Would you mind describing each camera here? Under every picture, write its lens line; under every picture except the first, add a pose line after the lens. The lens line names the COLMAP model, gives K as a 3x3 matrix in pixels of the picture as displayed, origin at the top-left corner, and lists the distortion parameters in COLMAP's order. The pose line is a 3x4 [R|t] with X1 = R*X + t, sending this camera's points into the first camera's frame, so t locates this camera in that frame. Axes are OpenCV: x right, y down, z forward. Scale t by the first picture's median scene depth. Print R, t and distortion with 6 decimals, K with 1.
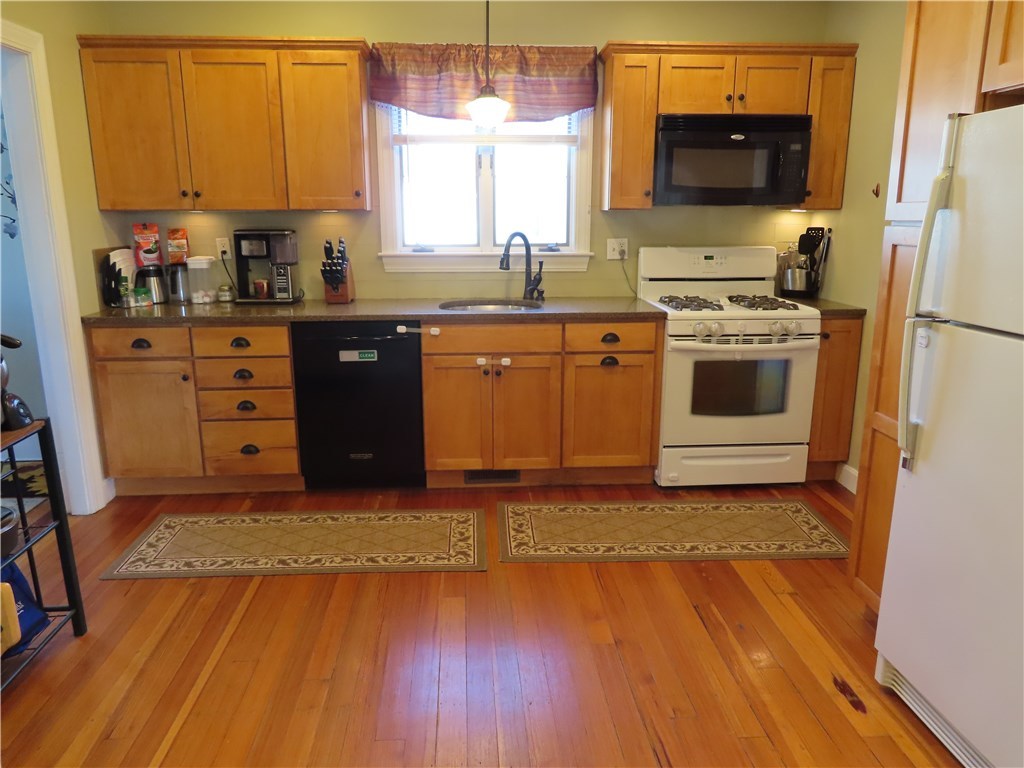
lens RADIAL K [[737.6, 0, 512.0], [0, 737.6, 384.0], [0, 0, 1]] dist [-0.004261, 0.001646]
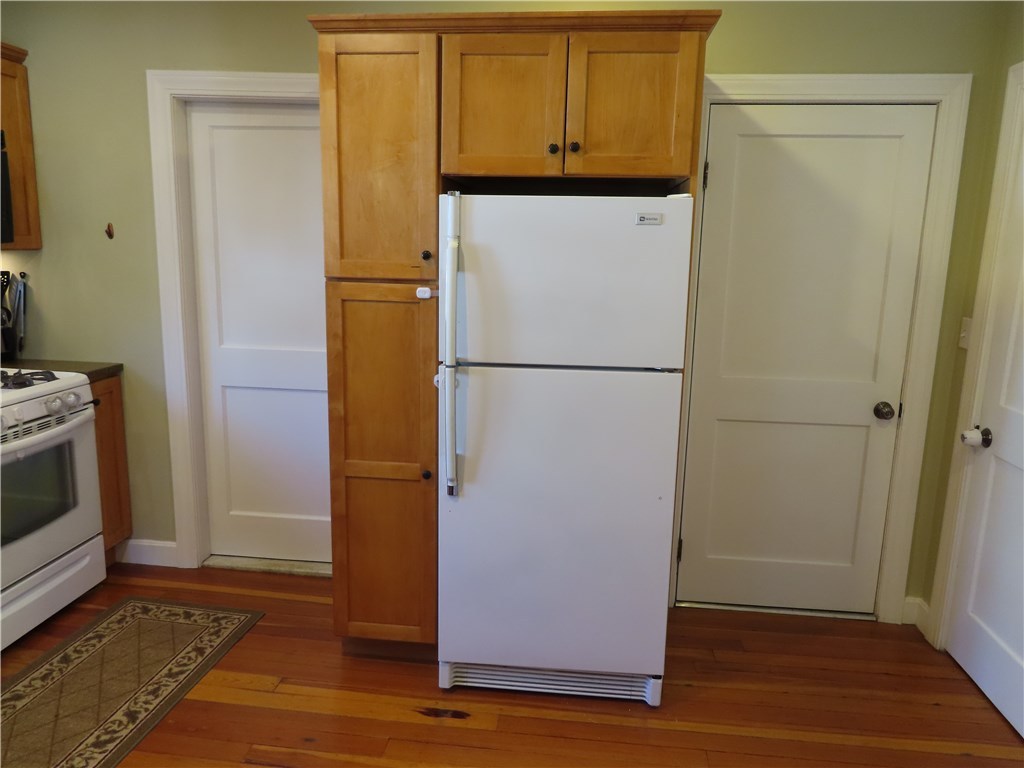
lens RADIAL K [[737.6, 0, 512.0], [0, 737.6, 384.0], [0, 0, 1]] dist [-0.004261, 0.001646]
pose [[0.174743, -0.184331, 0.967206, -0.323948], [0.198335, 0.968774, 0.148797, -0.126789], [-0.964431, 0.165830, 0.205846, 0.402900]]
